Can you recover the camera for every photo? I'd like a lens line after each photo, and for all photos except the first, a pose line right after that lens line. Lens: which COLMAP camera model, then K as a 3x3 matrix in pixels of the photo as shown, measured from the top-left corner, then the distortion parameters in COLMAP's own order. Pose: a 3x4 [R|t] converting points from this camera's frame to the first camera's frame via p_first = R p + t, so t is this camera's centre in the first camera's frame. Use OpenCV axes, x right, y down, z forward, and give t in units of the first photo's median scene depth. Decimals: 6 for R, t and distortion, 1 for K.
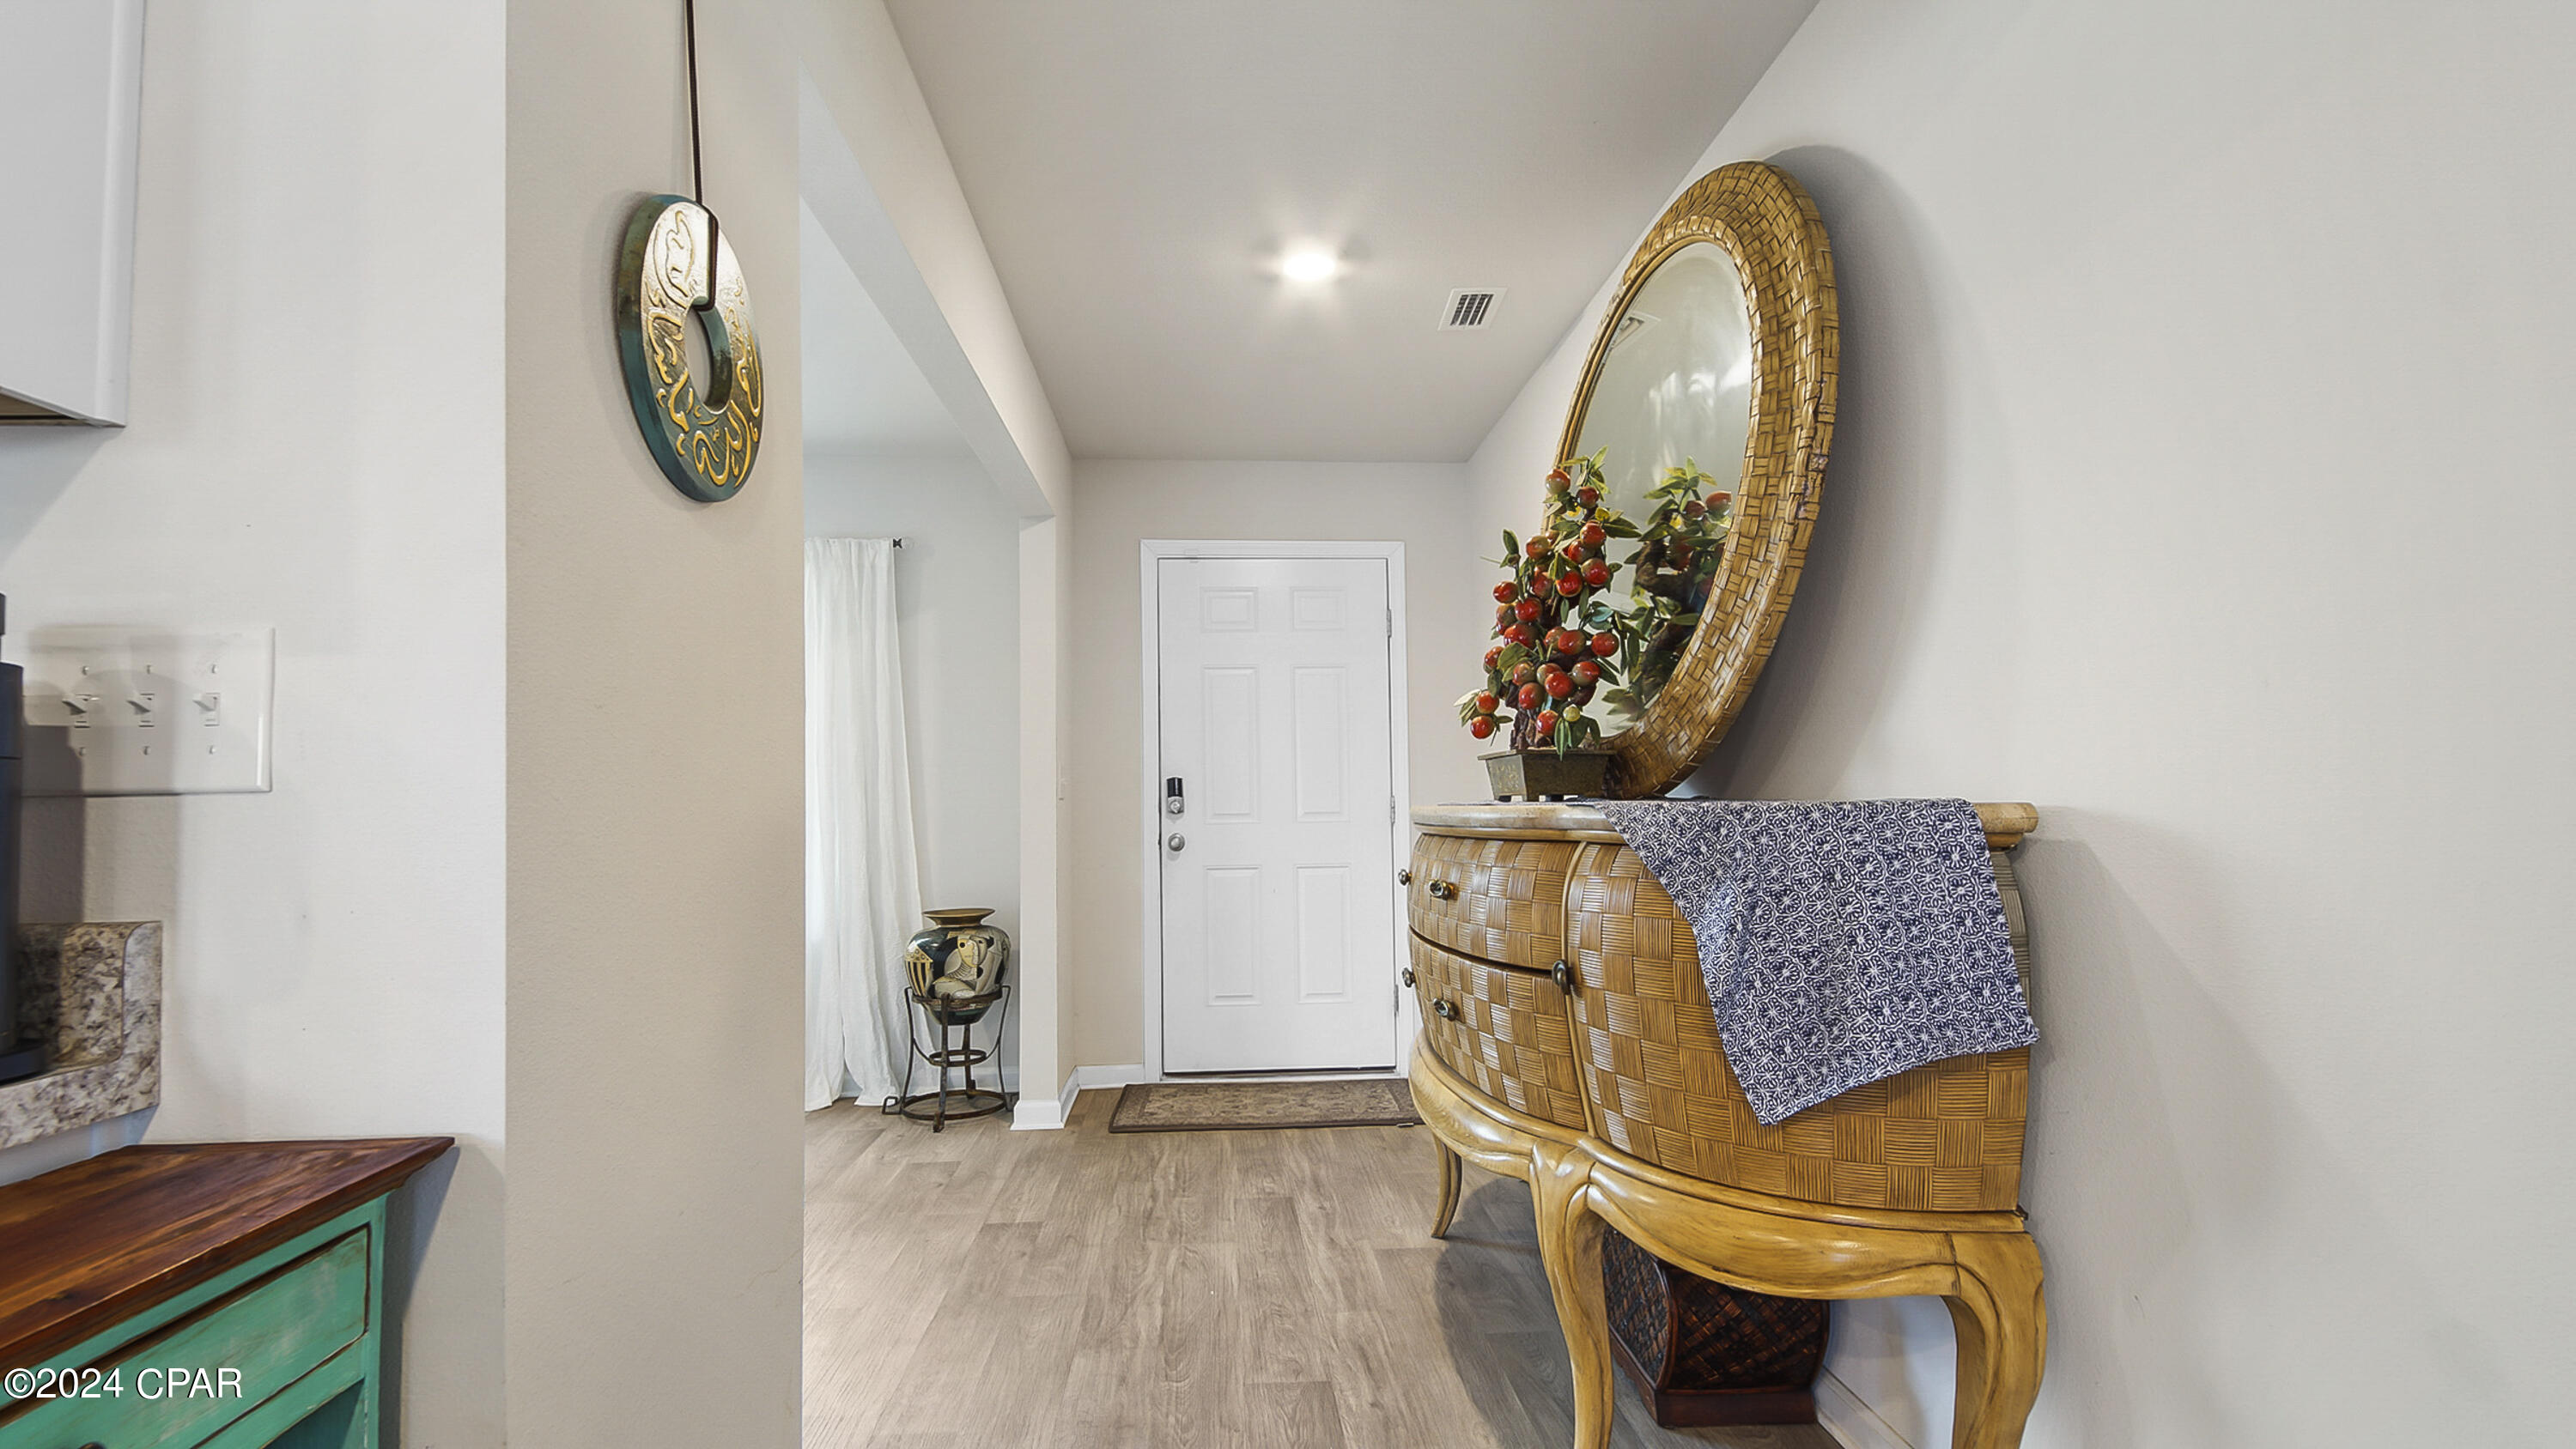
lens RADIAL K [[1113.3, 0, 1294.1], [0, 1113.3, 750.0], [0, 0, 1]] dist [0.013489, -0.000049]
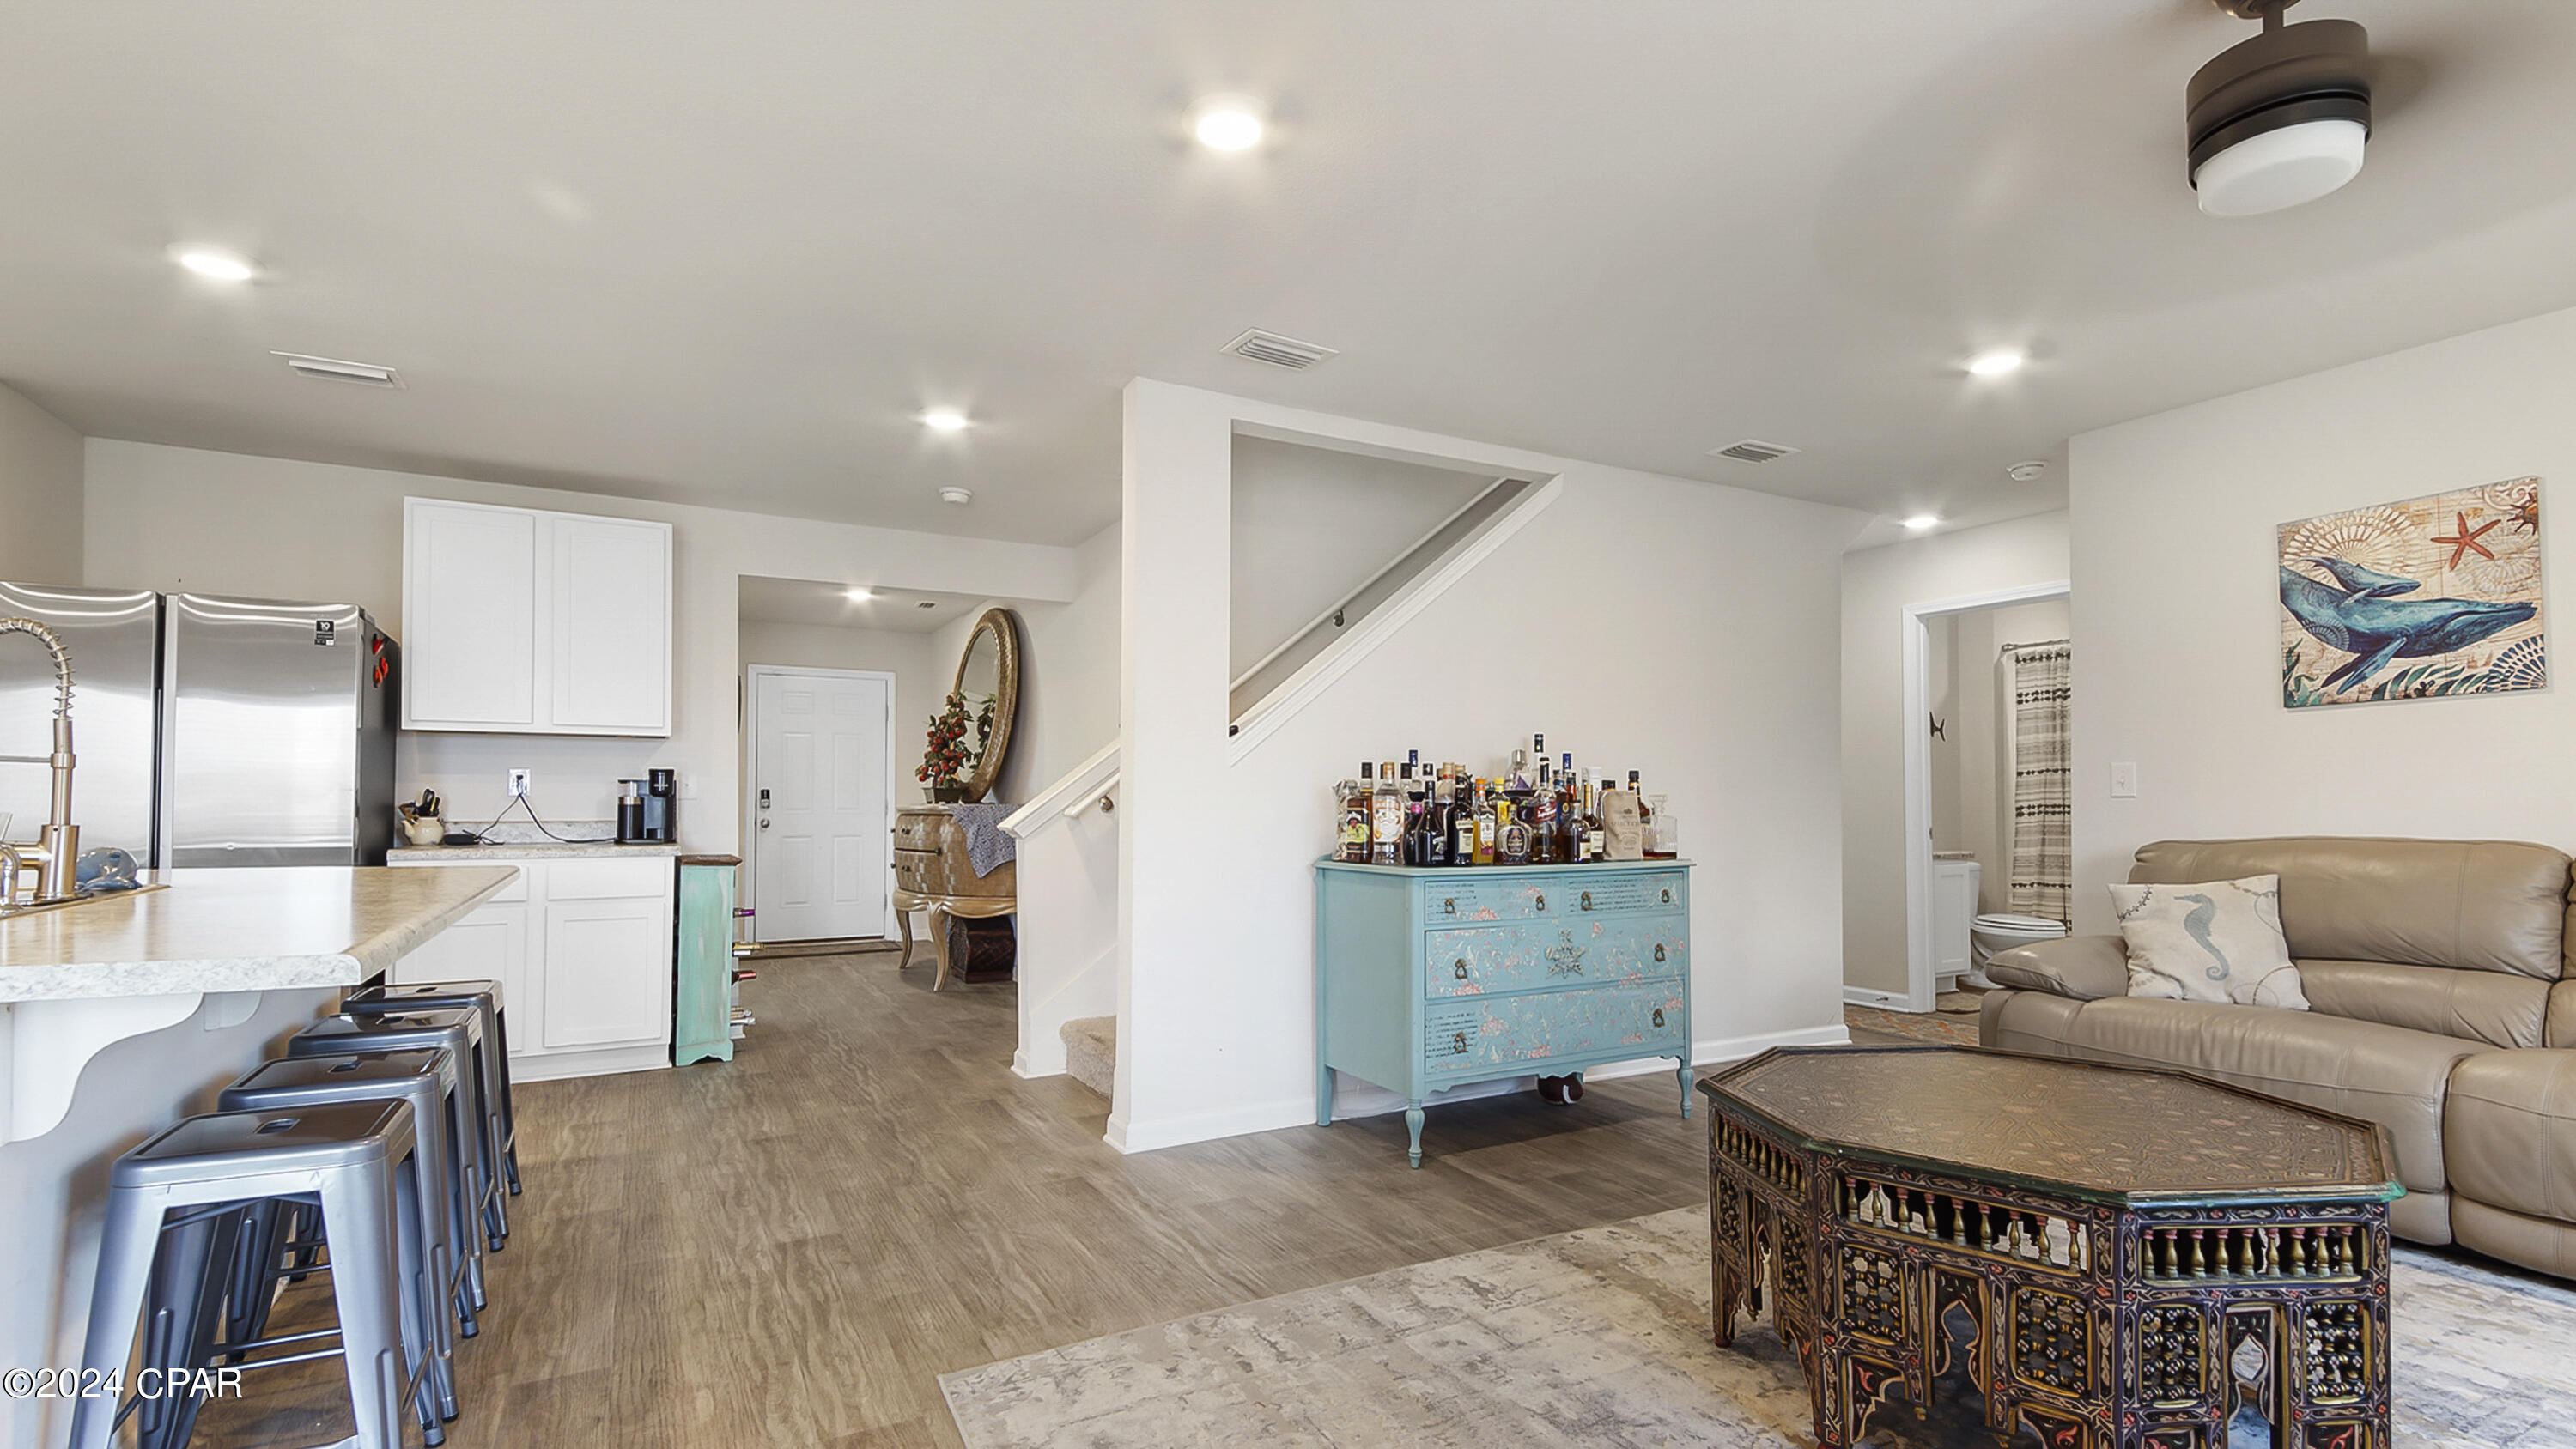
lens RADIAL K [[1172.7, 0, 1293.6], [0, 1172.7, 781.5], [0, 0, 1]] dist [0.031051, -0.007060]
pose [[0.909224, 0.023783, 0.415627, -0.319893], [-0.034082, 0.999268, 0.017376, -0.138259], [-0.414909, -0.029964, 0.909369, -3.103213]]
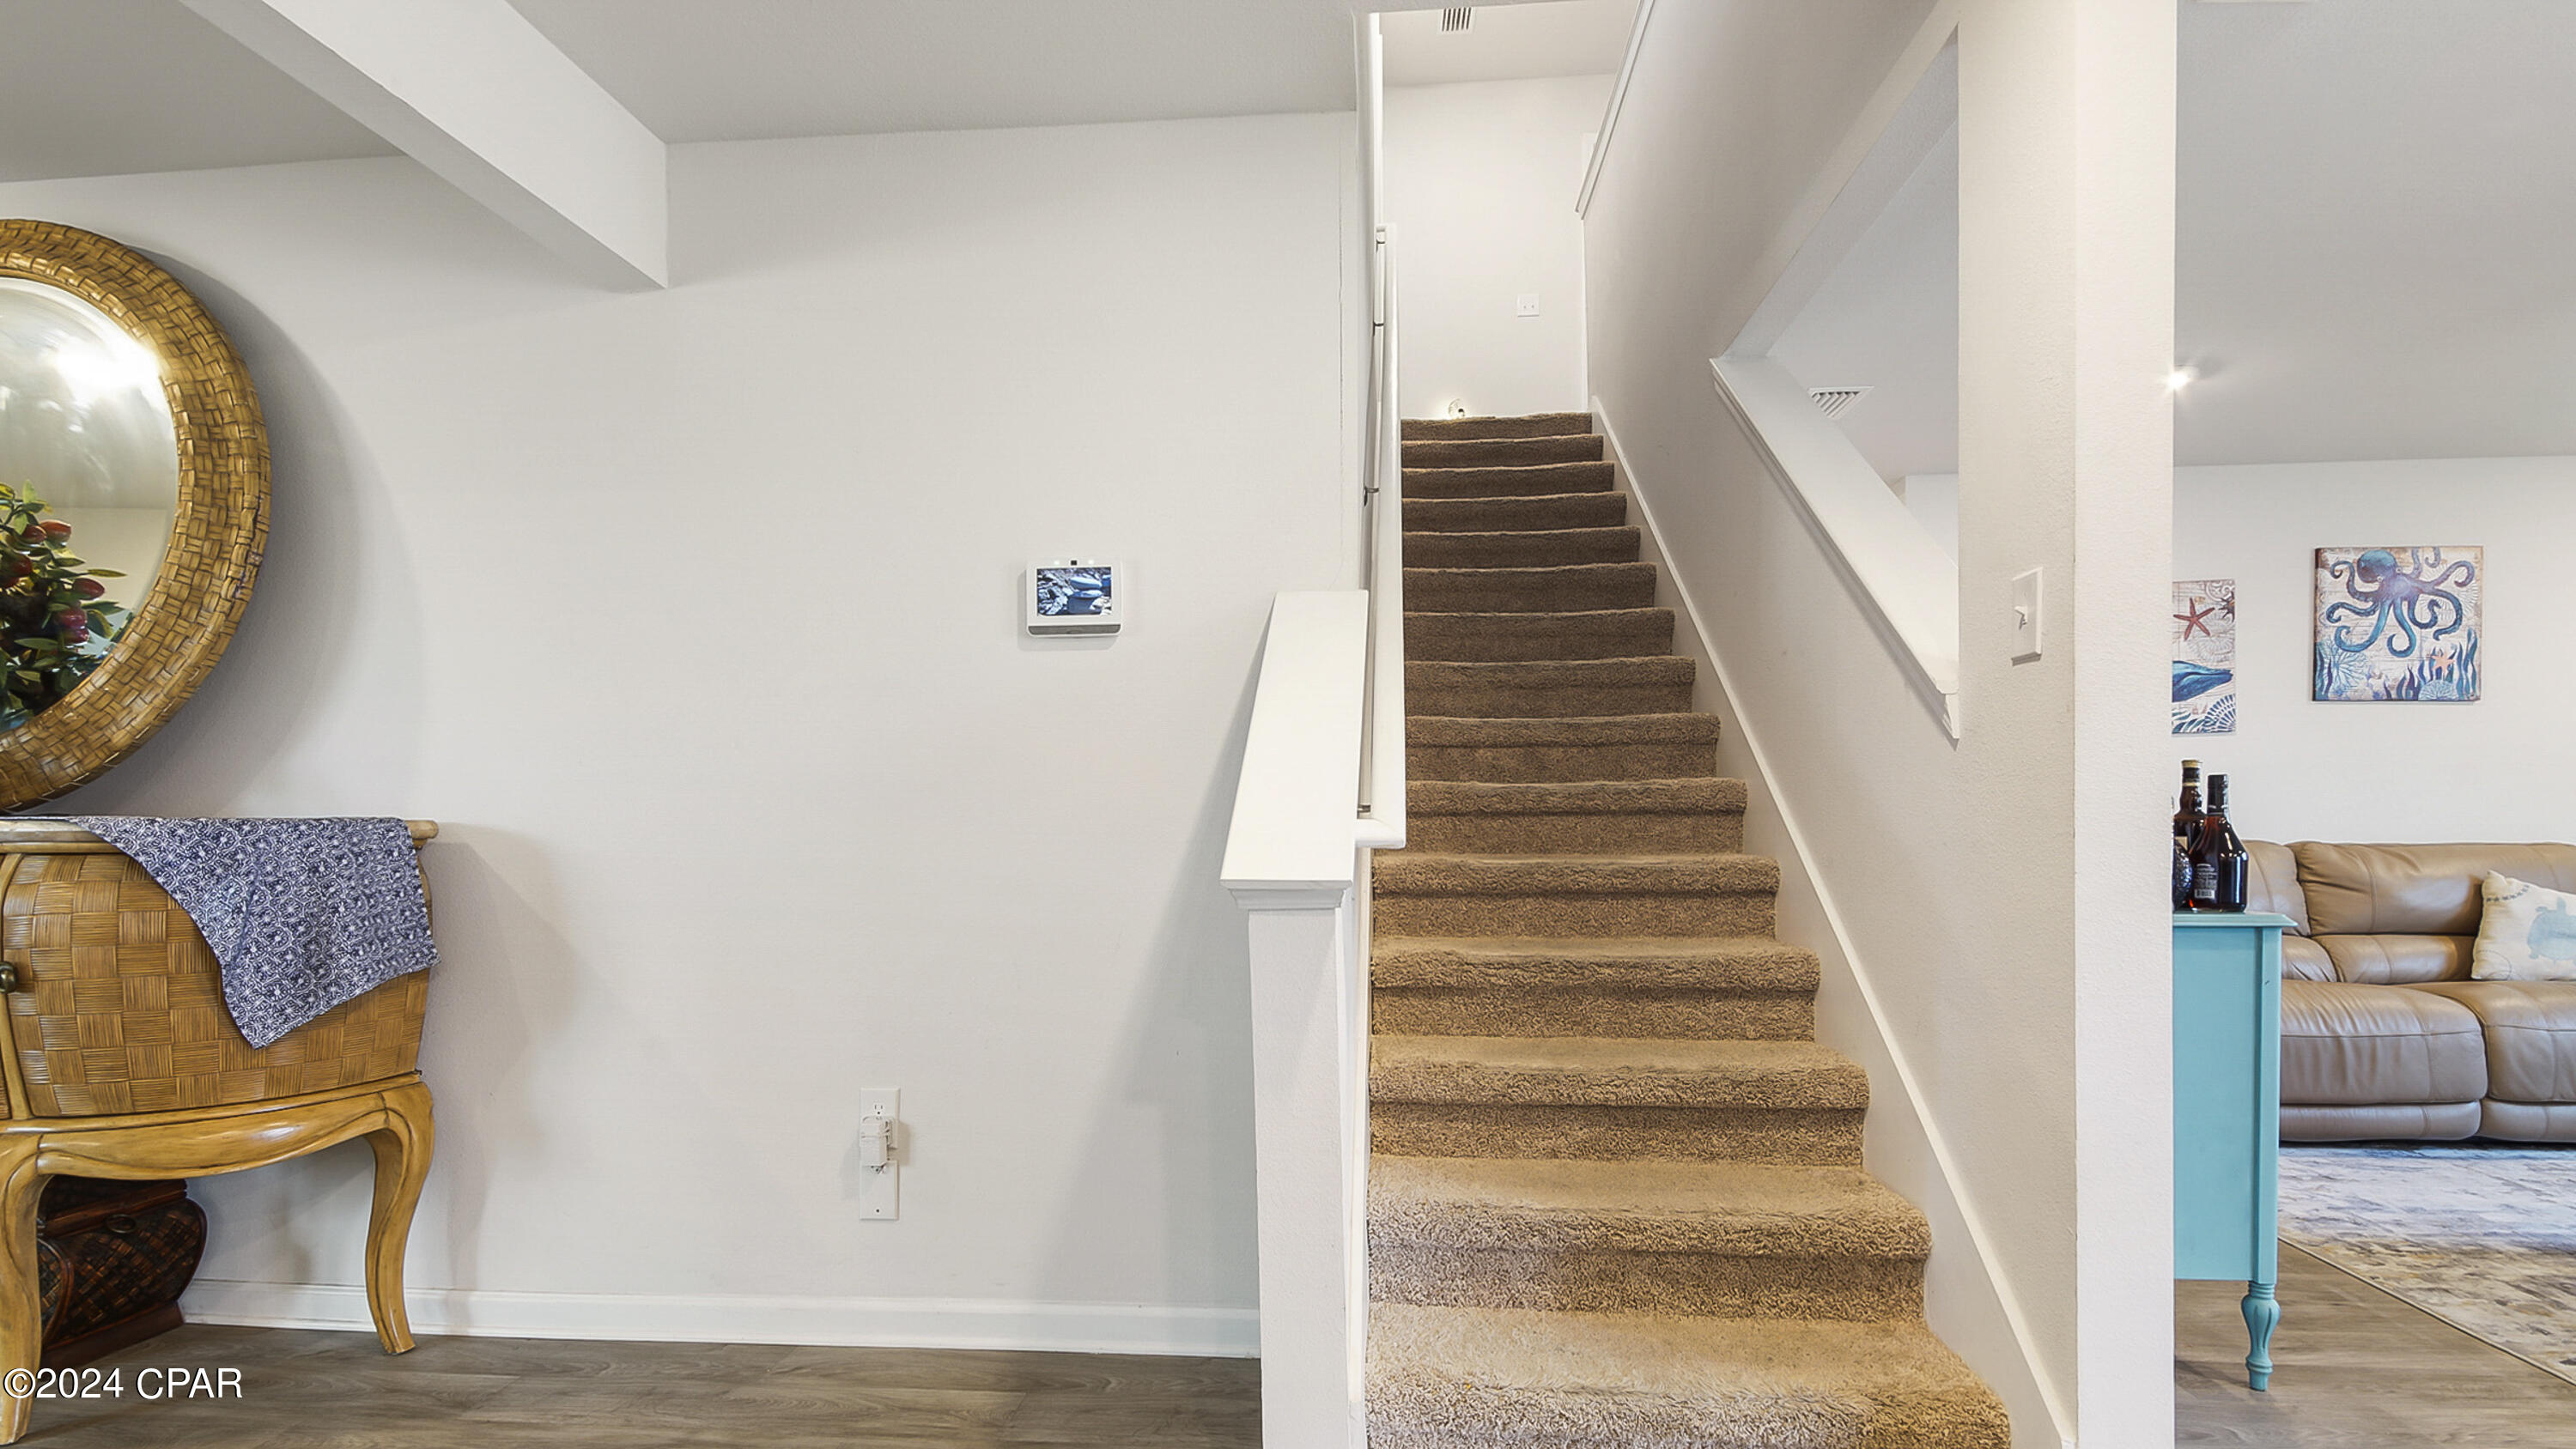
lens RADIAL K [[1172.7, 0, 1258.7], [0, 1172.7, 863.0], [0, 0, 1]] dist [0.031051, -0.007060]
pose [[0.155296, -0.025407, 0.987541, -0.741283], [-0.048410, 0.998272, 0.033296, -0.005969], [-0.986681, -0.052977, 0.153798, -0.392865]]
